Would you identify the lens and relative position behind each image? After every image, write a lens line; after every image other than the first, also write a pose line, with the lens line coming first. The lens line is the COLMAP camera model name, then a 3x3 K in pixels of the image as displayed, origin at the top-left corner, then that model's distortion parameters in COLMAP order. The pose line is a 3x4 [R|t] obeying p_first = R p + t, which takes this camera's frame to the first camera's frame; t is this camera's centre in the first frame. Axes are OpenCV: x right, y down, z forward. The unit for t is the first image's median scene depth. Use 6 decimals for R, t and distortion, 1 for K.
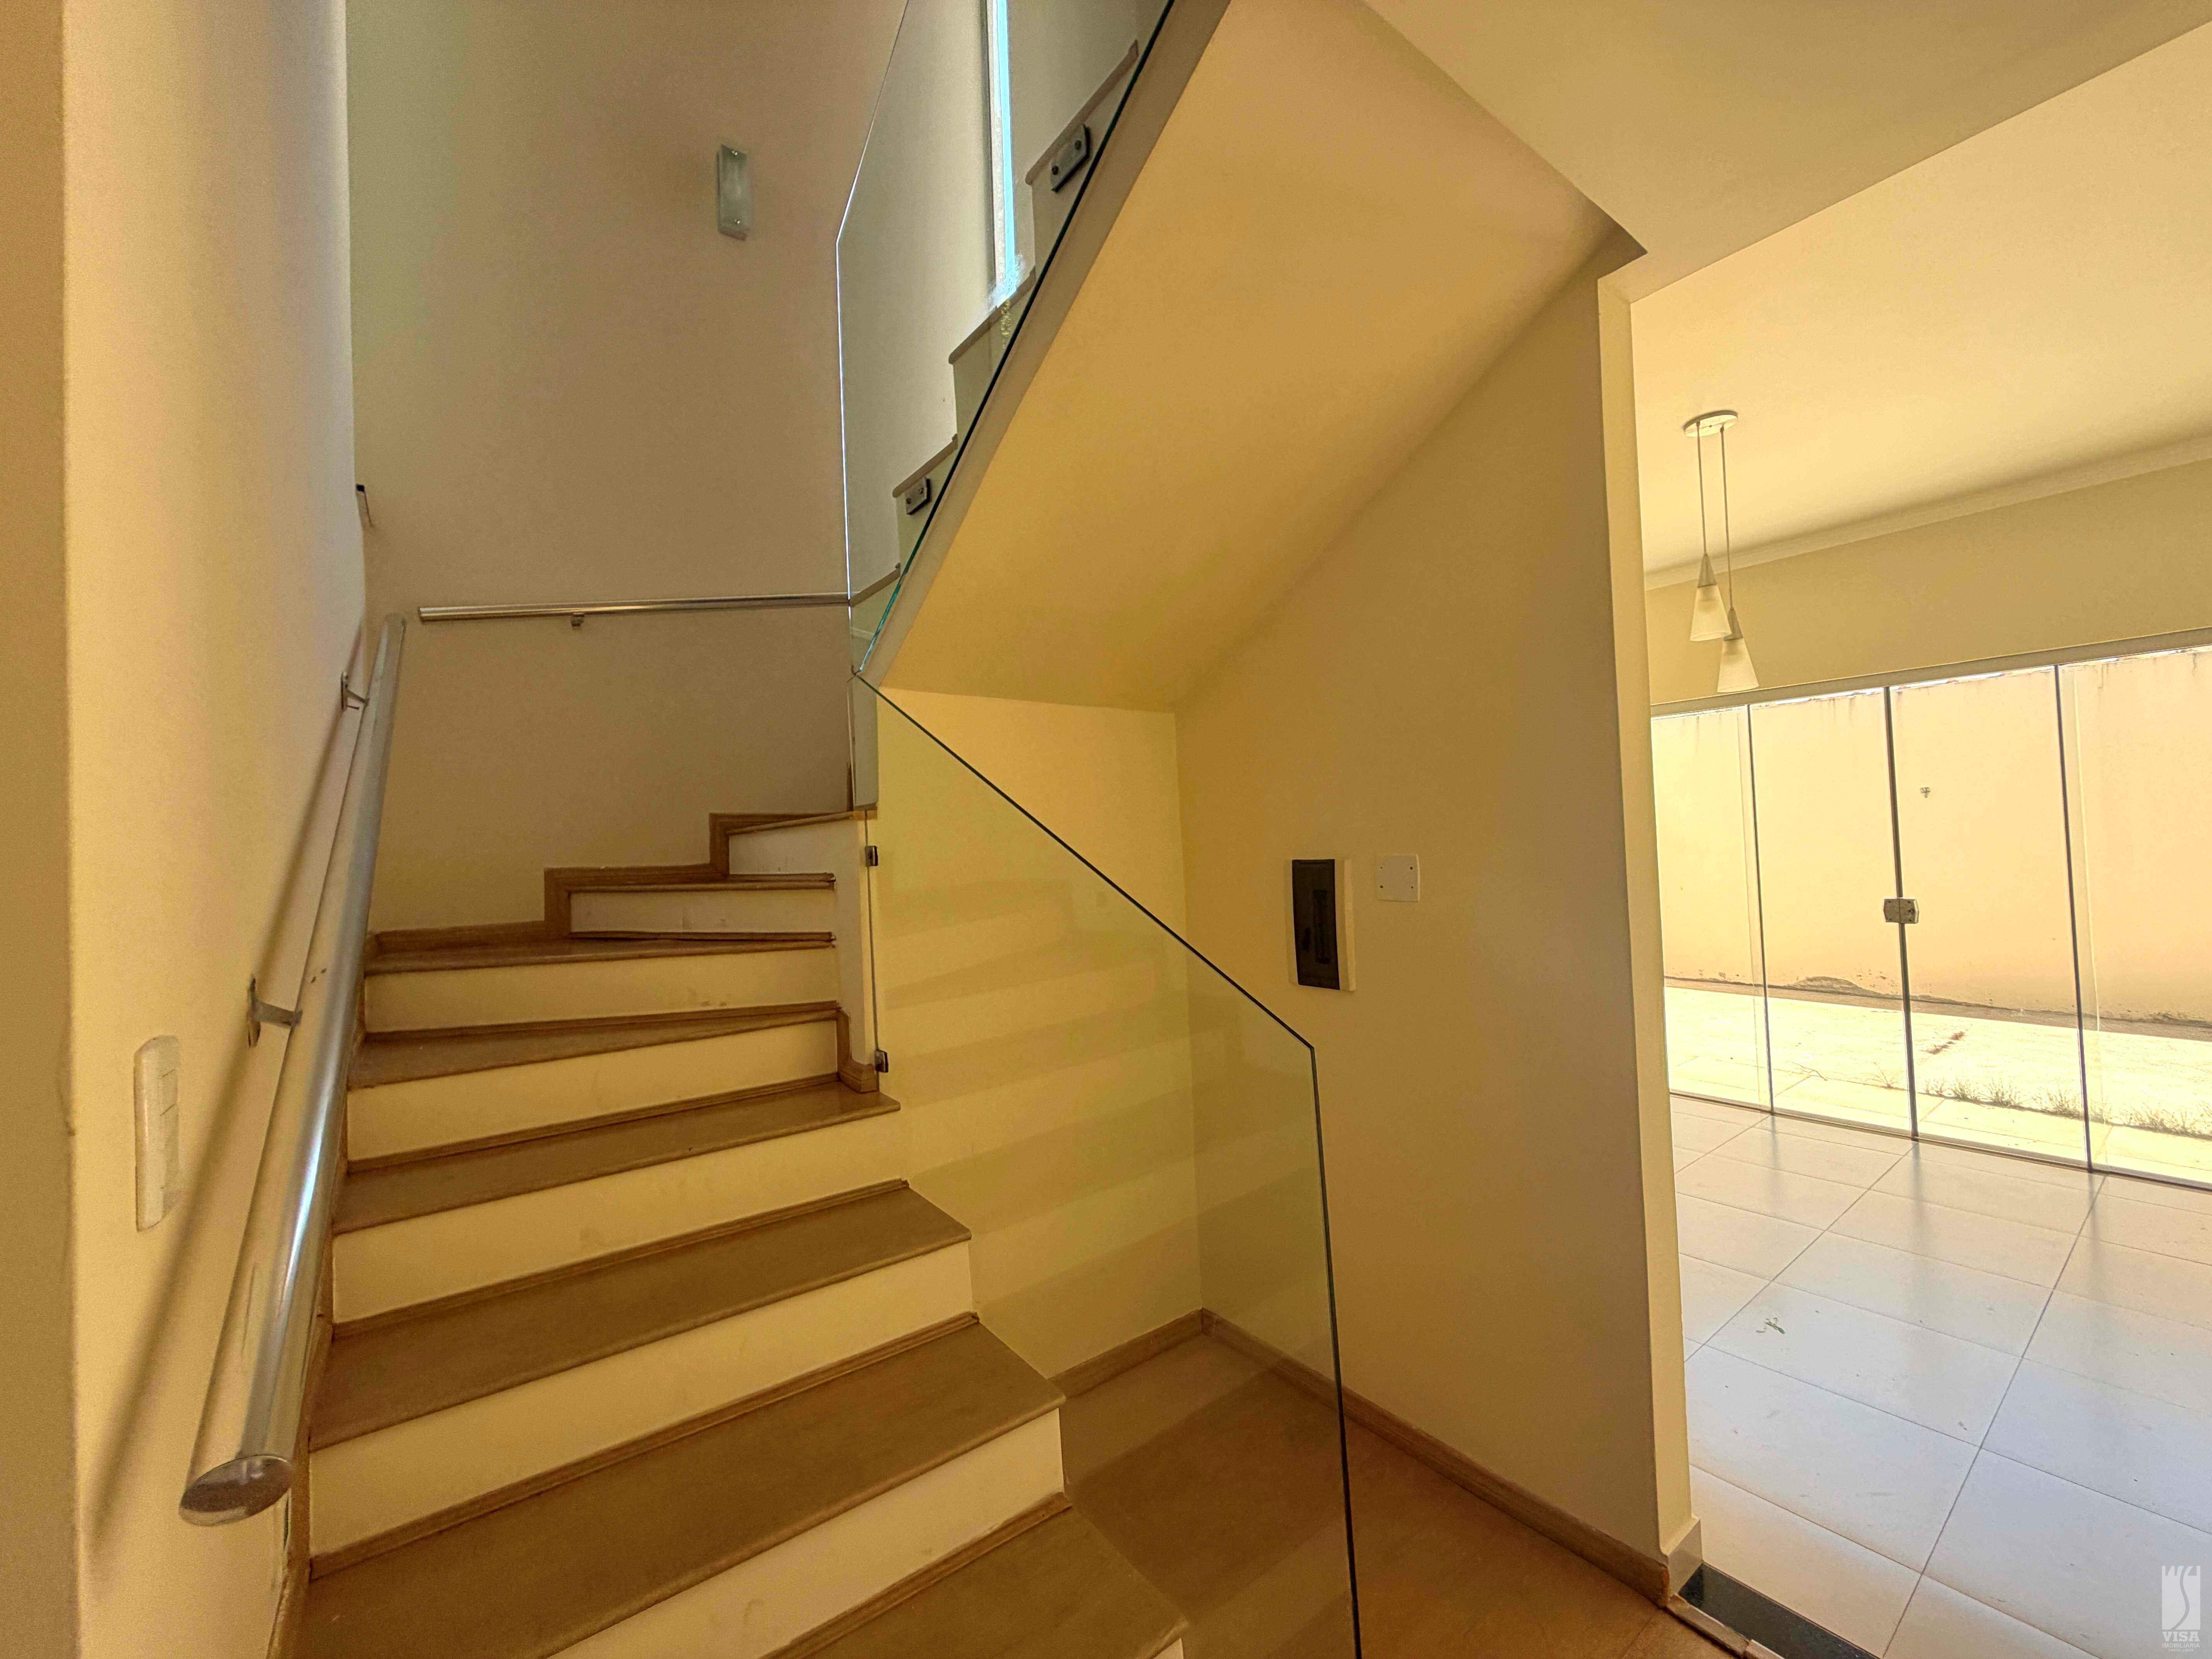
lens RADIAL K [[878.0, 0, 1100.8], [0, 878.0, 827.1], [0, 0, 1]] dist [0.001226, -0.000297]
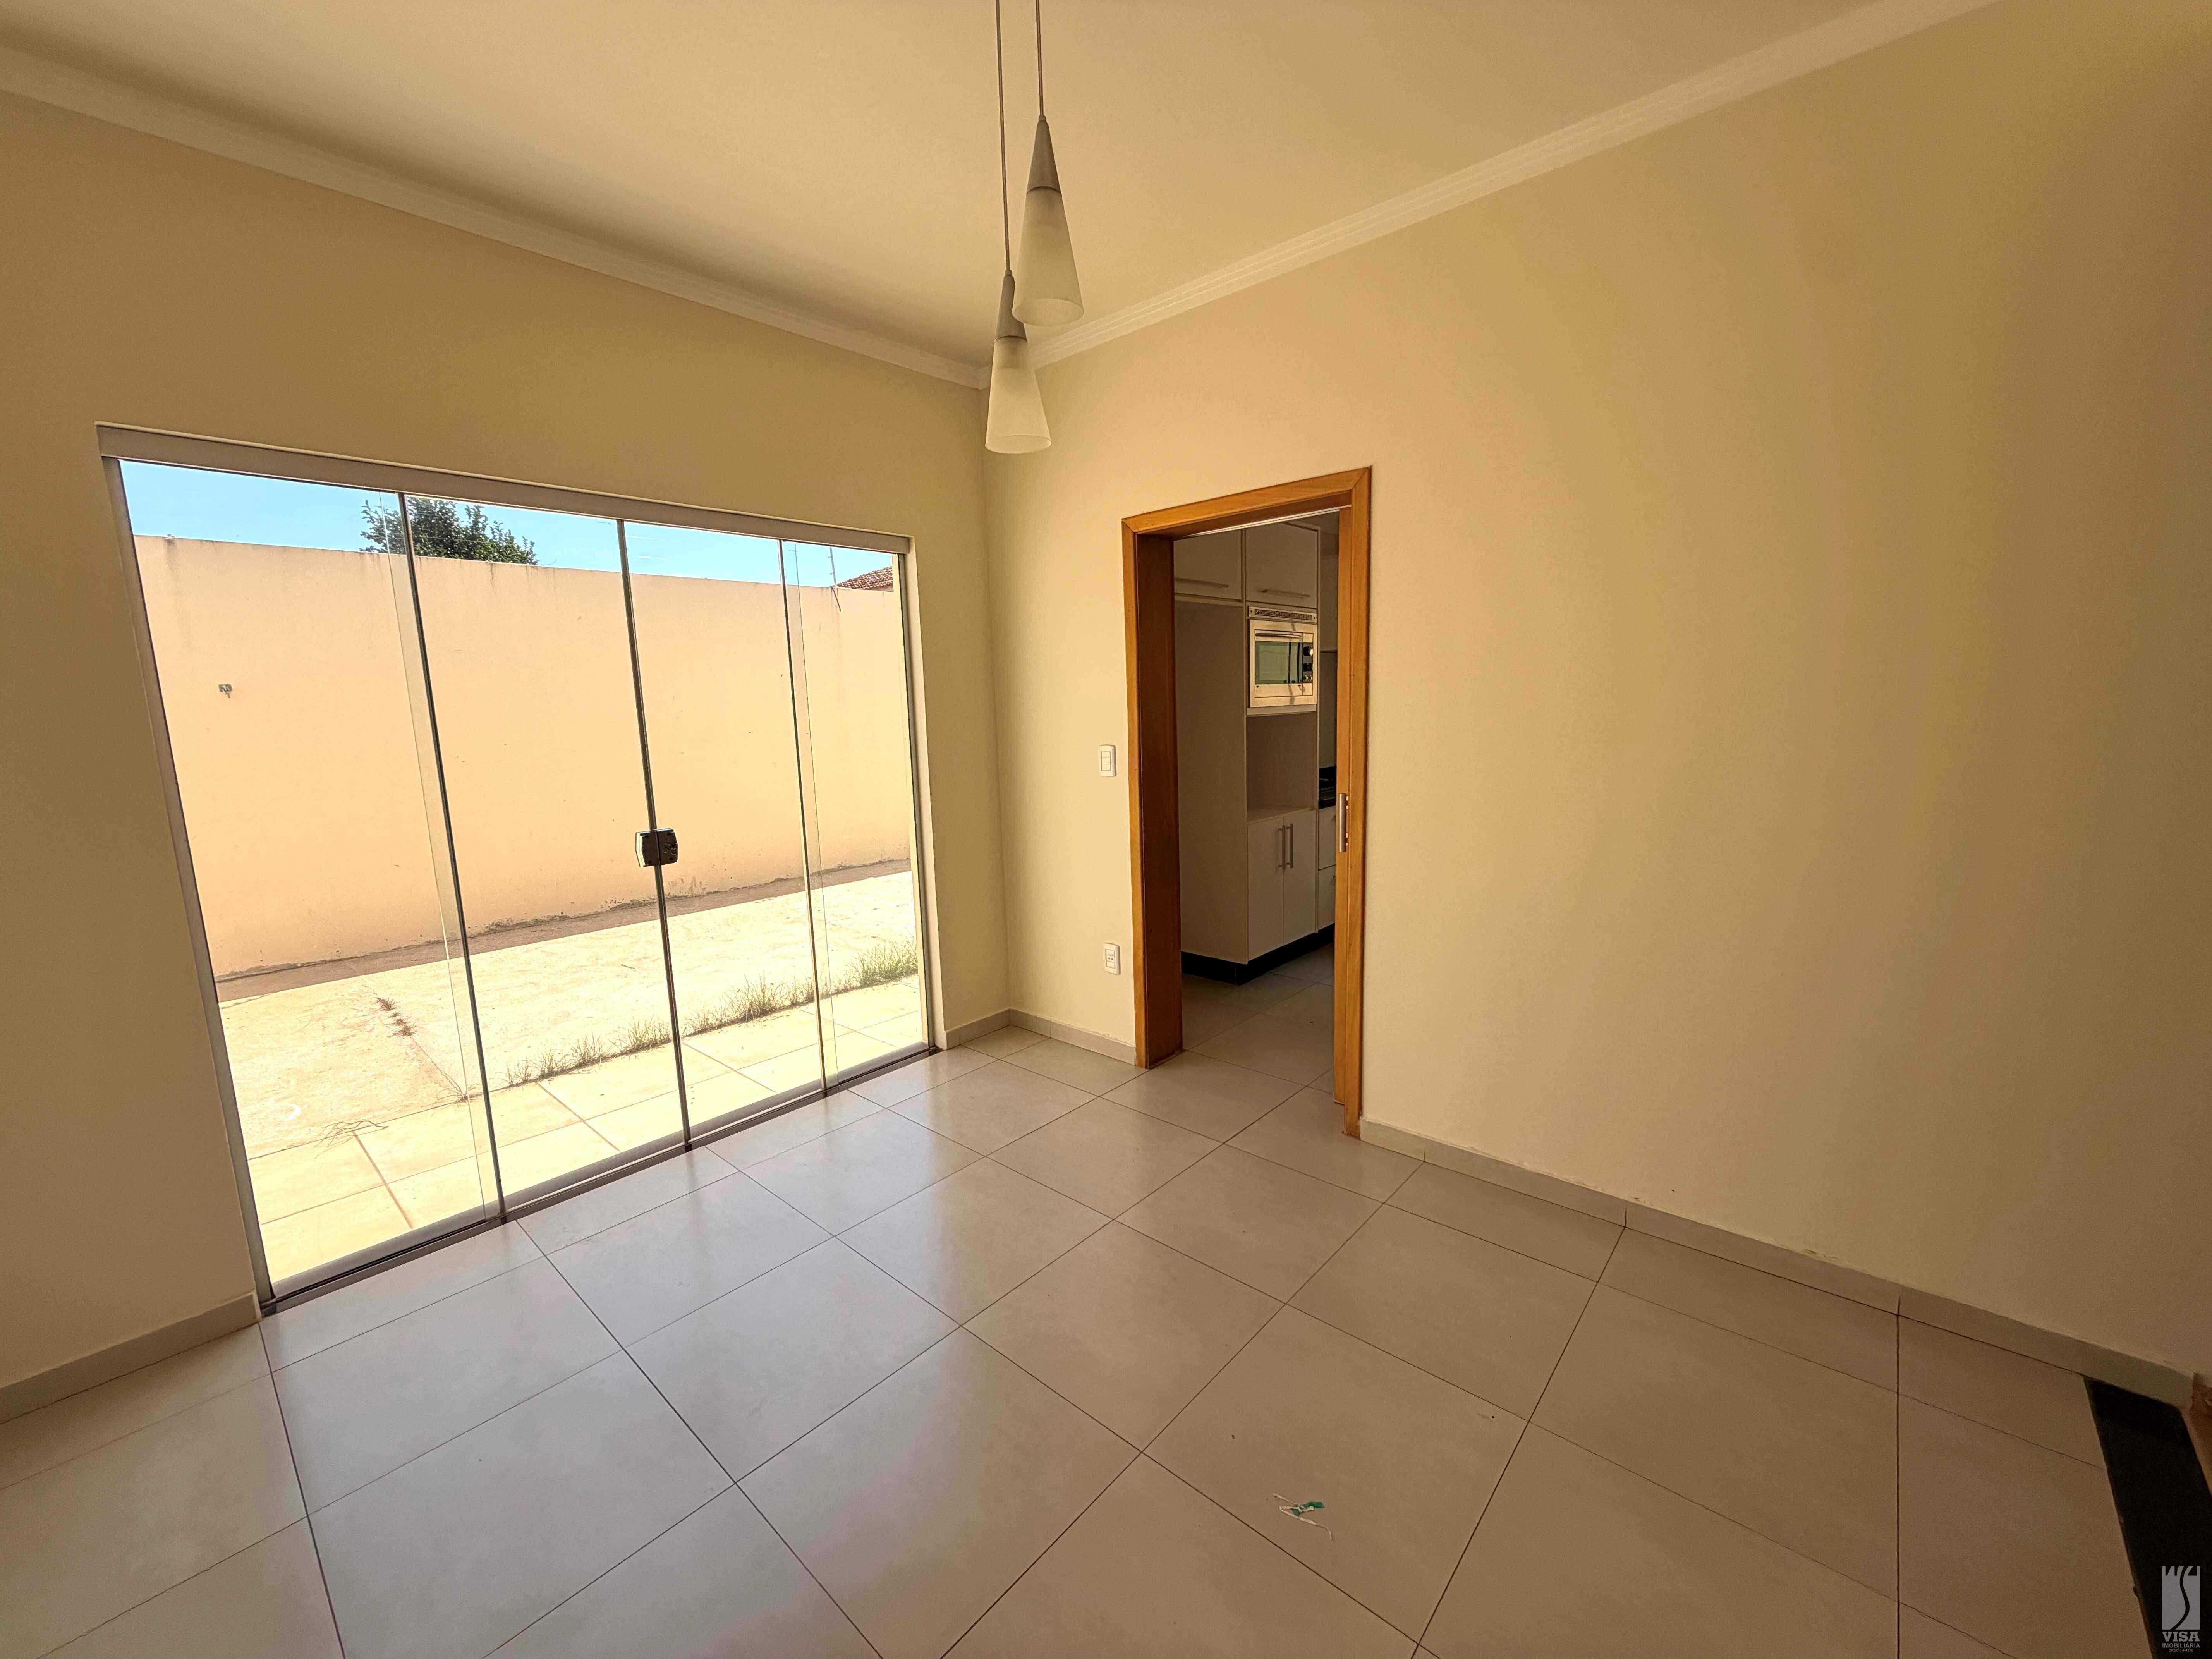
lens RADIAL K [[880.7, 0, 1103.9], [0, 880.7, 825.5], [0, 0, 1]] dist [-0.001364, 0.000321]
pose [[-0.202873, -0.096655, 0.974423, 0.140737], [0.011906, 0.994799, 0.101155, 0.009700], [-0.979133, 0.032124, -0.200668, 0.782133]]
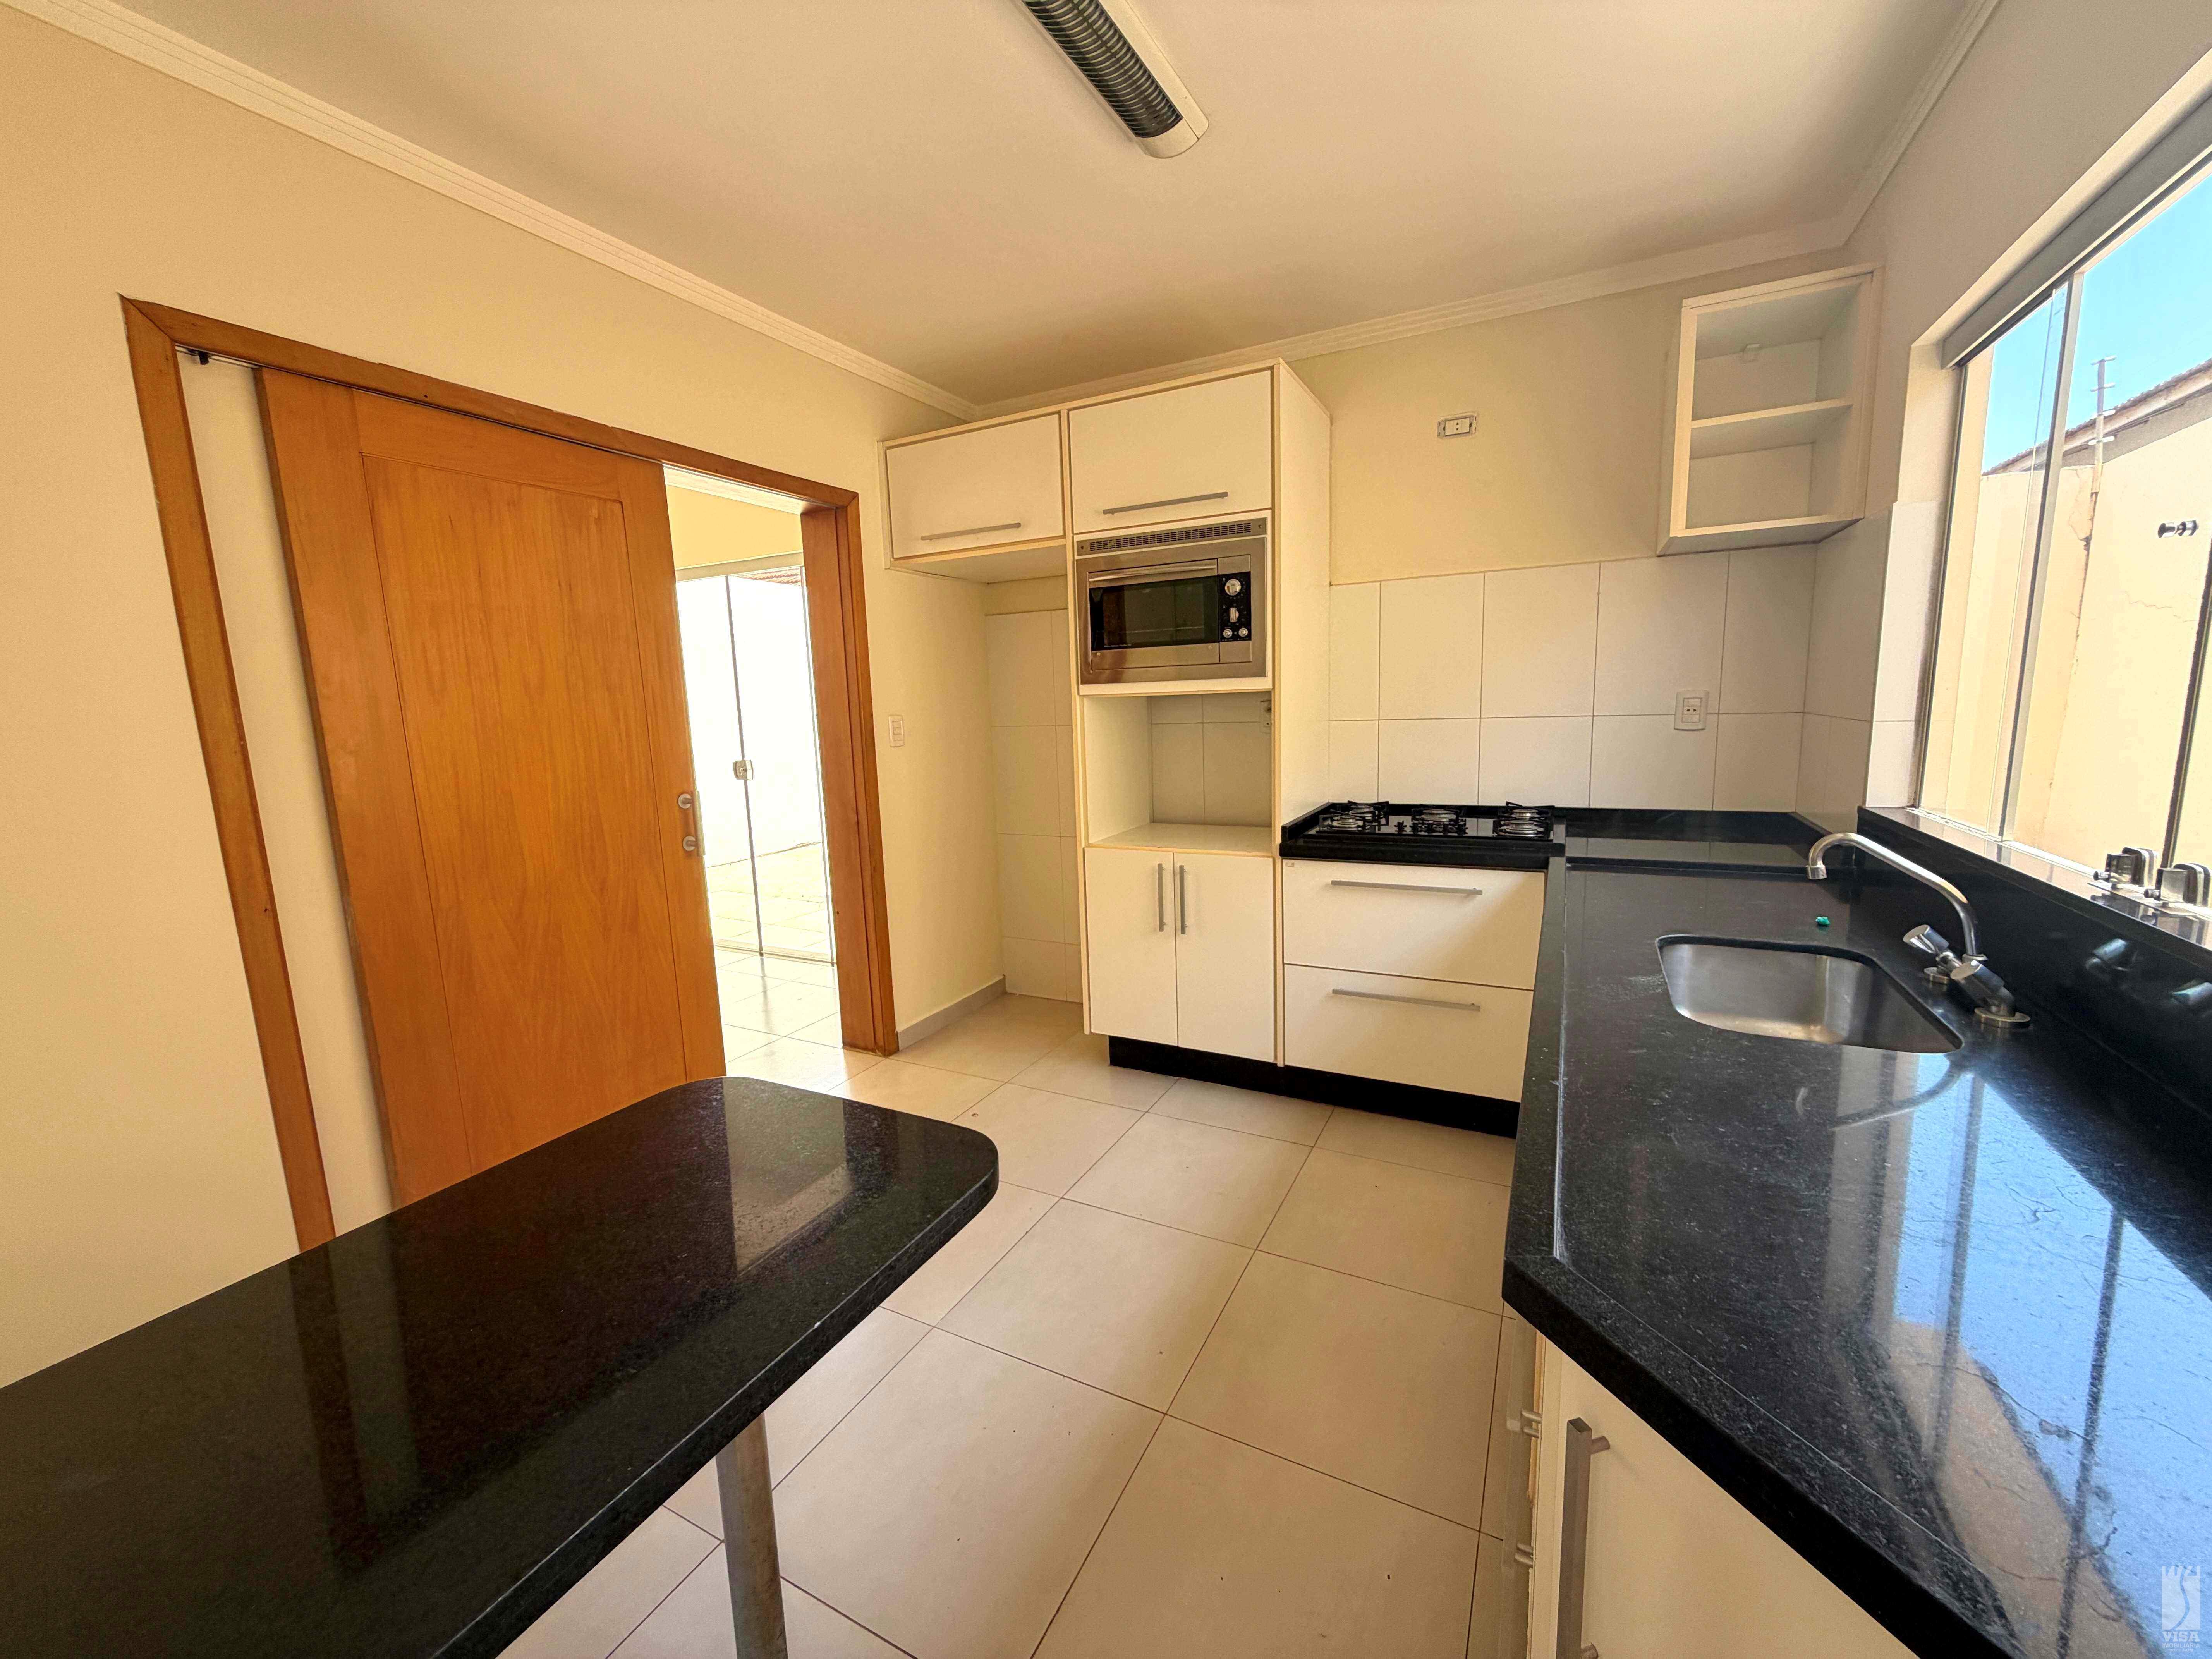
lens RADIAL K [[878.0, 0, 1100.8], [0, 878.0, 827.1], [0, 0, 1]] dist [0.001226, -0.000297]
pose [[0.898911, -0.056090, 0.434526, 0.818698], [-0.012141, 0.988201, 0.152678, -0.015533], [-0.437963, -0.142520, 0.887624, -0.283108]]
